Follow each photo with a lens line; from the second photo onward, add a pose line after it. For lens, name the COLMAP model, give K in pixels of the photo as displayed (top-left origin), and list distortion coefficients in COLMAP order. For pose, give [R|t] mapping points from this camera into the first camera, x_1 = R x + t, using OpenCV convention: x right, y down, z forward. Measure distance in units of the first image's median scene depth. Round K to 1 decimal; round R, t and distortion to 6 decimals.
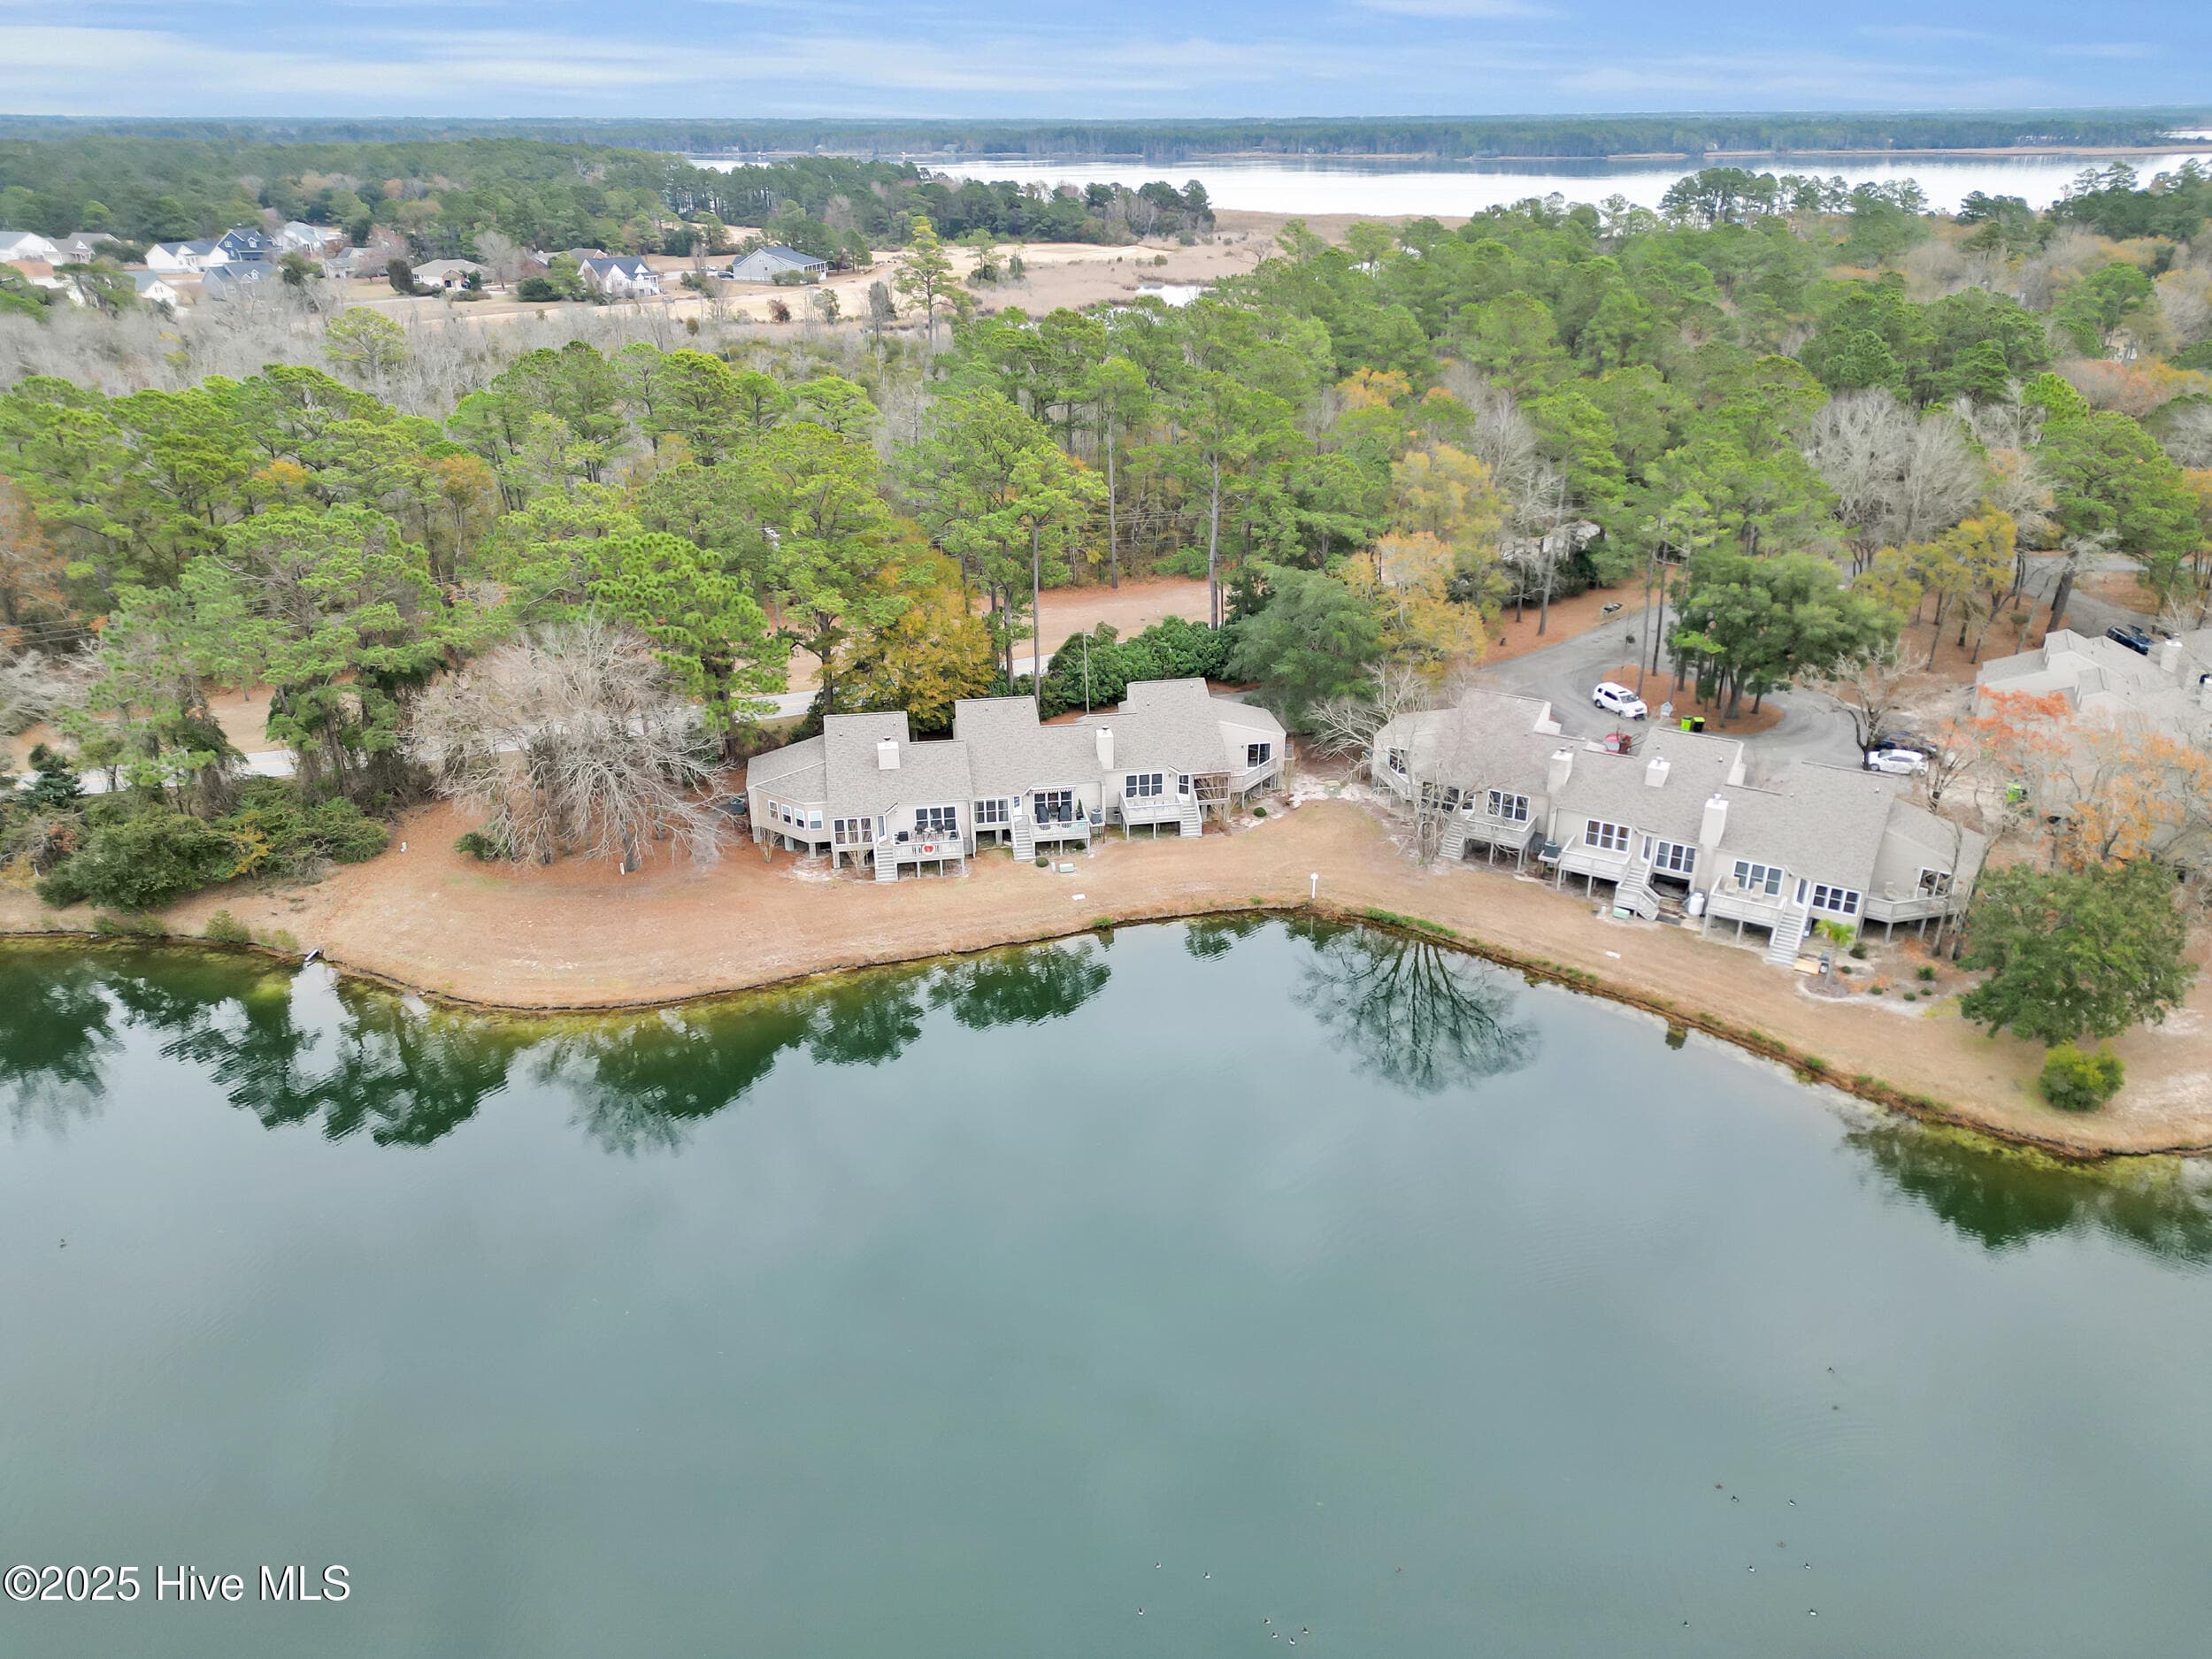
lens RADIAL K [[1525.9, 0, 1112.8], [0, 1525.9, 825.3], [0, 0, 1]] dist [0.047168, -0.043970]
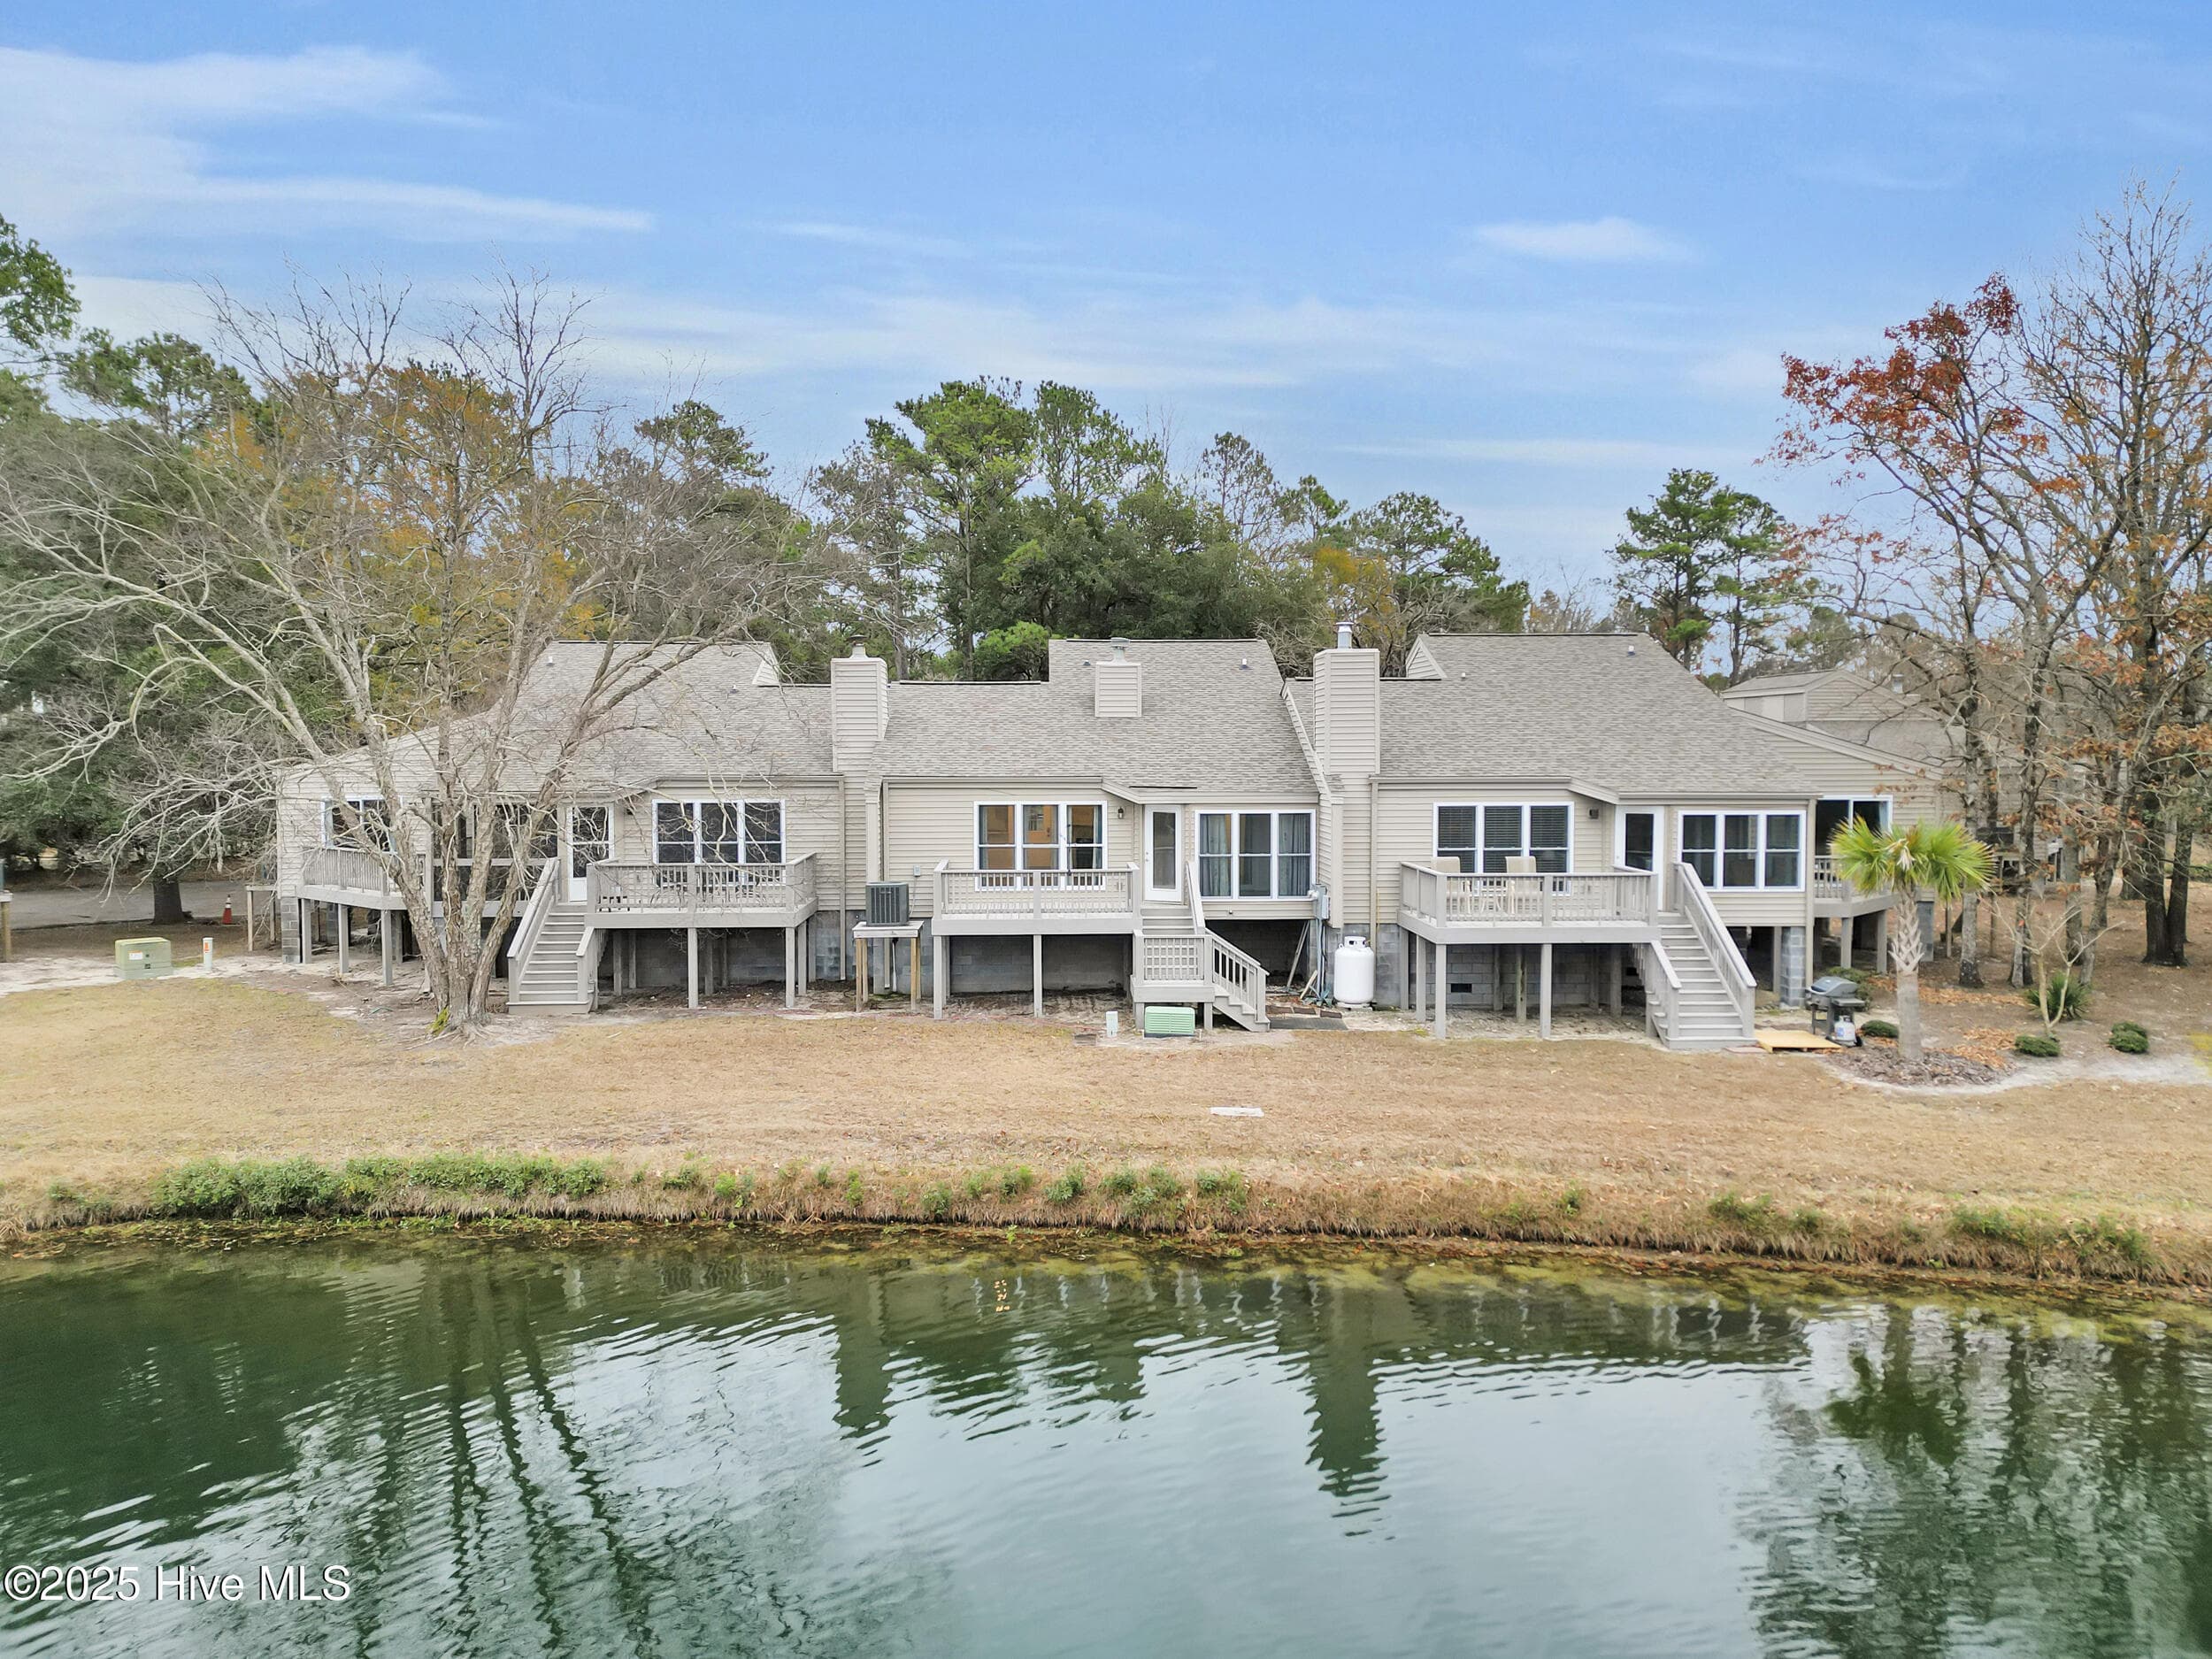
lens RADIAL K [[1525.9, 0, 1112.8], [0, 1525.9, 825.3], [0, 0, 1]] dist [0.047168, -0.043970]
pose [[0.841996, -0.027874, 0.538764, 0.160838], [0.229323, 0.922440, -0.310668, 0.106777], [-0.488318, 0.385132, 0.783083, 0.736193]]
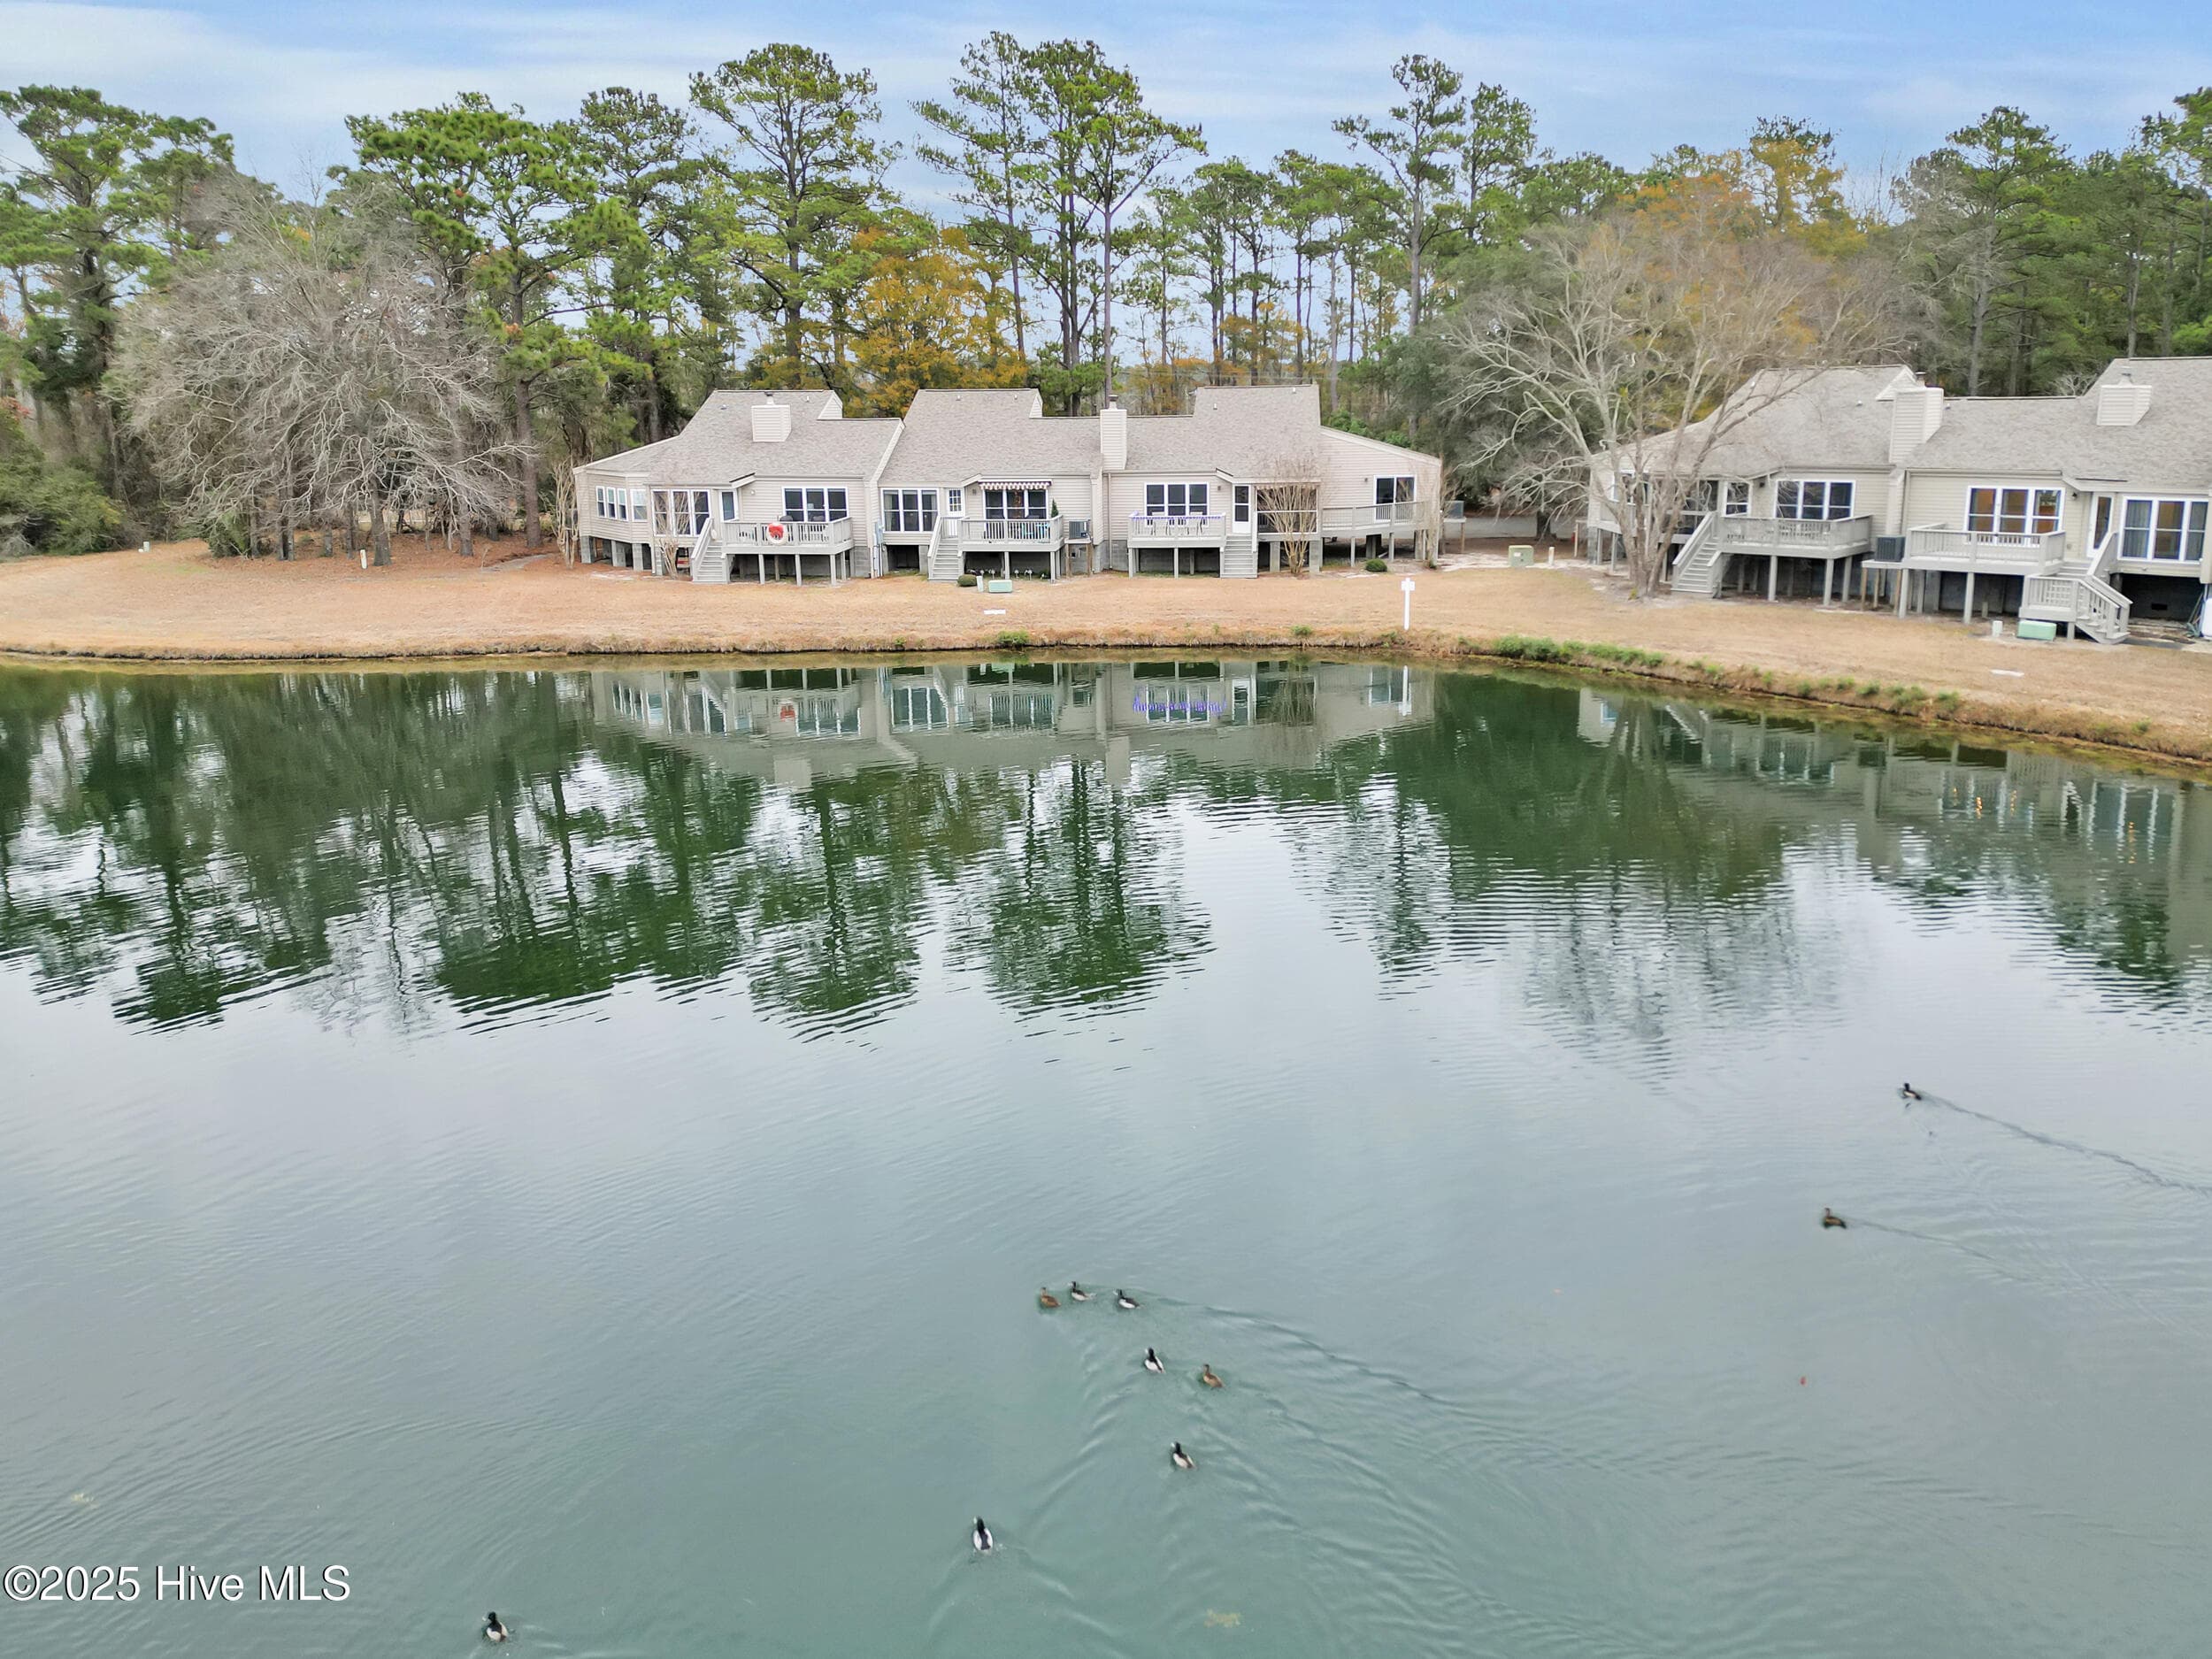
lens RADIAL K [[1562.2, 0, 1112.6], [0, 1562.2, 747.4], [0, 0, 1]] dist [0.039072, -0.043223]
pose [[0.957950, 0.044162, -0.283515, 0.191270], [-0.103457, 0.974783, -0.197725, 0.209993], [0.267633, 0.218742, 0.938363, 0.460116]]
